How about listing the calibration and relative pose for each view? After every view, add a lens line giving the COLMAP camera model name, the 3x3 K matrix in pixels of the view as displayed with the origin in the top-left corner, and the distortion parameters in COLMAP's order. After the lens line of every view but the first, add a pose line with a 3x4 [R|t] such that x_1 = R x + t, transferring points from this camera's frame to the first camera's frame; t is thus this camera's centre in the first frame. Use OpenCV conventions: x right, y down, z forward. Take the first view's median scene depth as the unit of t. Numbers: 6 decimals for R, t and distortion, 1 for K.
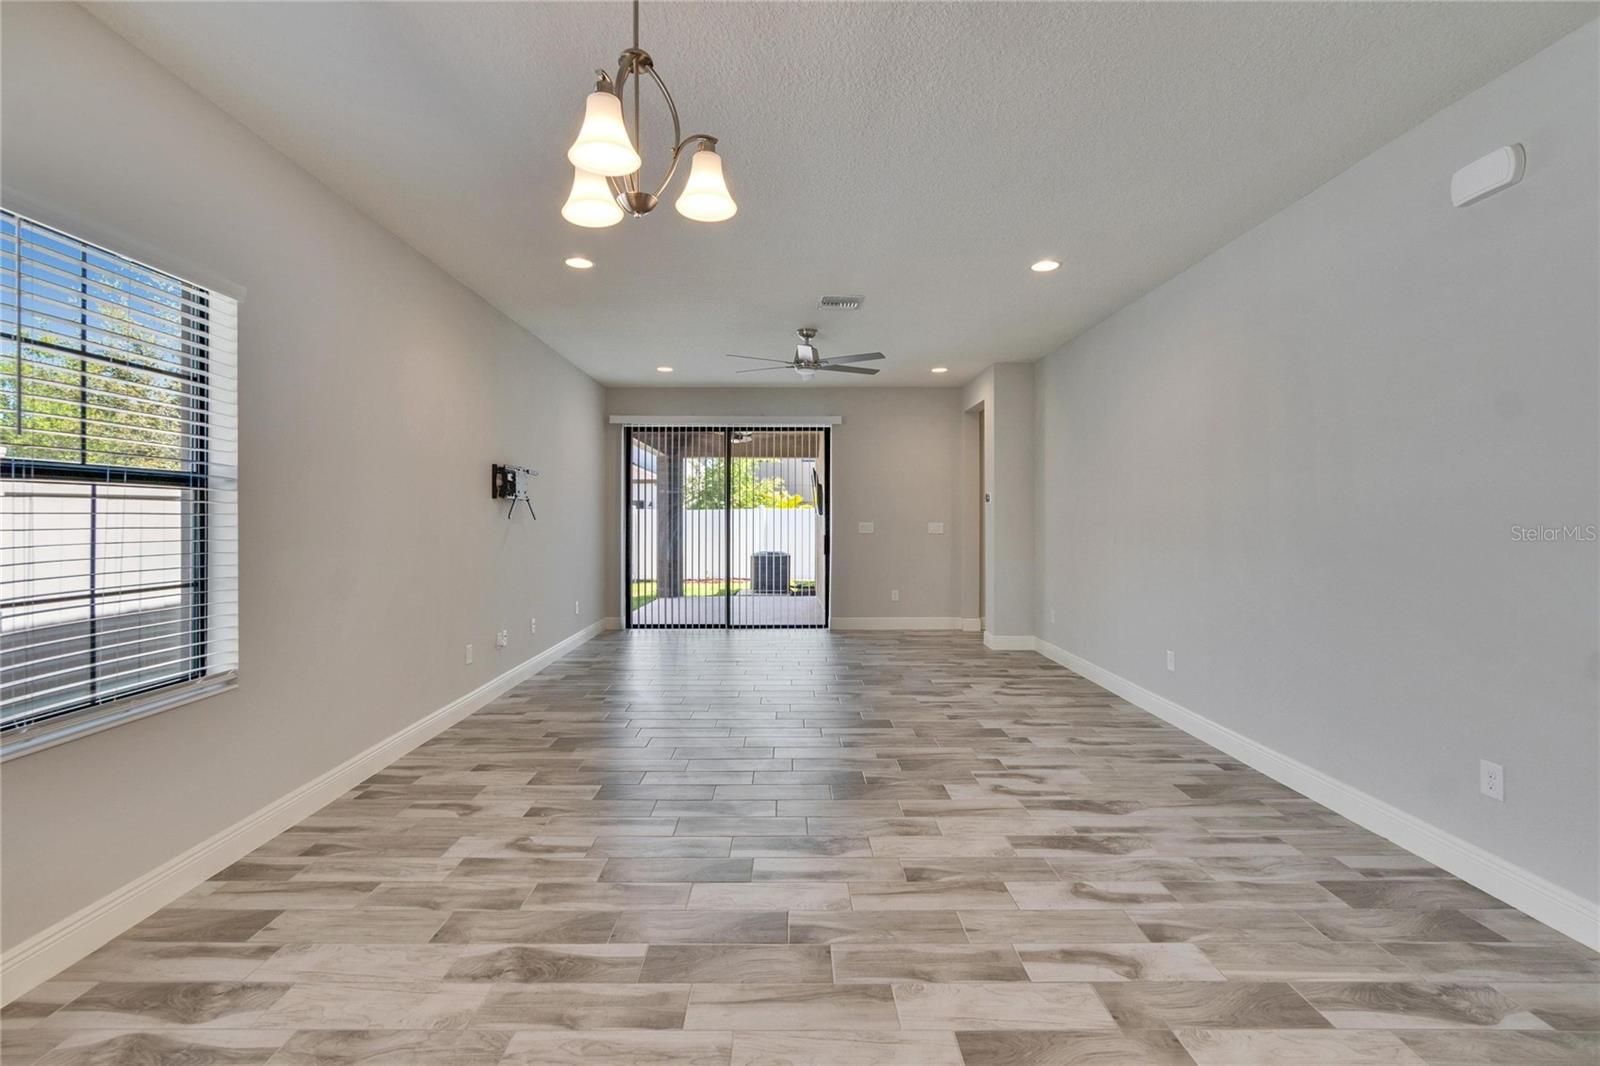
lens RADIAL K [[710.0, 0, 787.6], [0, 710.0, 520.0], [0, 0, 1]] dist [-0.004349, -0.000432]
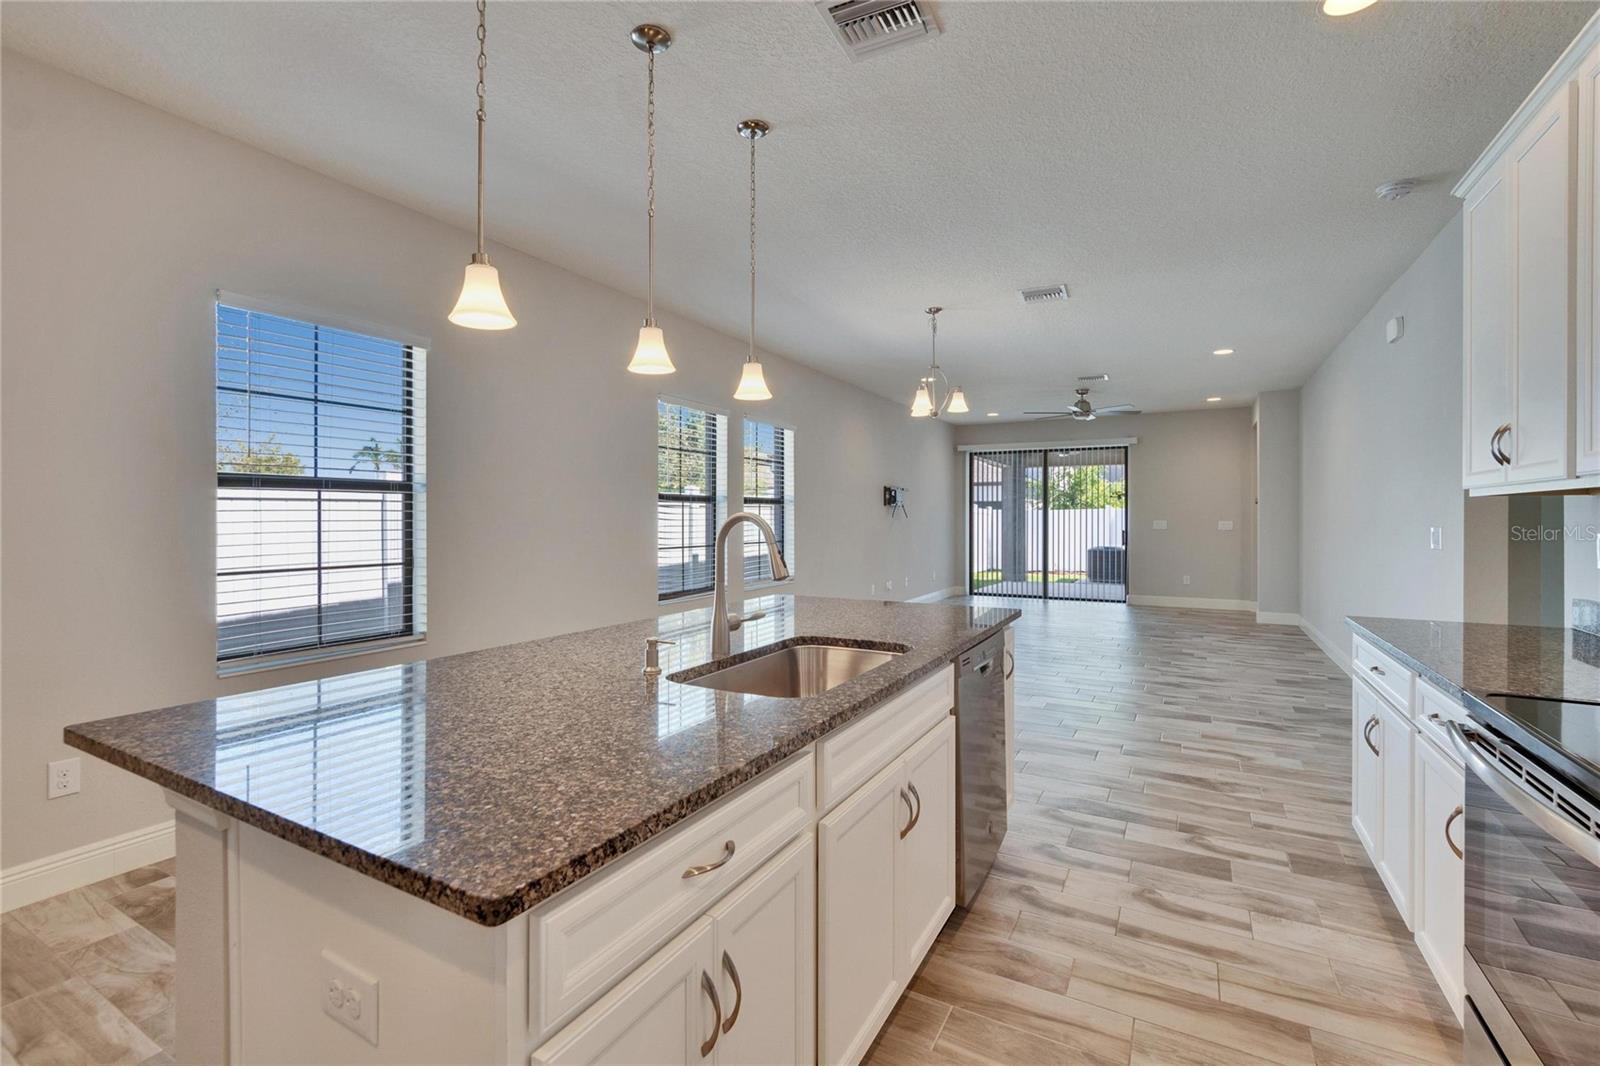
lens RADIAL K [[707.6, 0, 789.2], [0, 707.6, 522.2], [0, 0, 1]] dist [-0.006502, 0.000138]
pose [[0.870407, 0.004406, -0.492313, 0.256534], [-0.002617, 0.999987, 0.004323, 0.004485], [0.492326, -0.002475, 0.870408, -0.675533]]
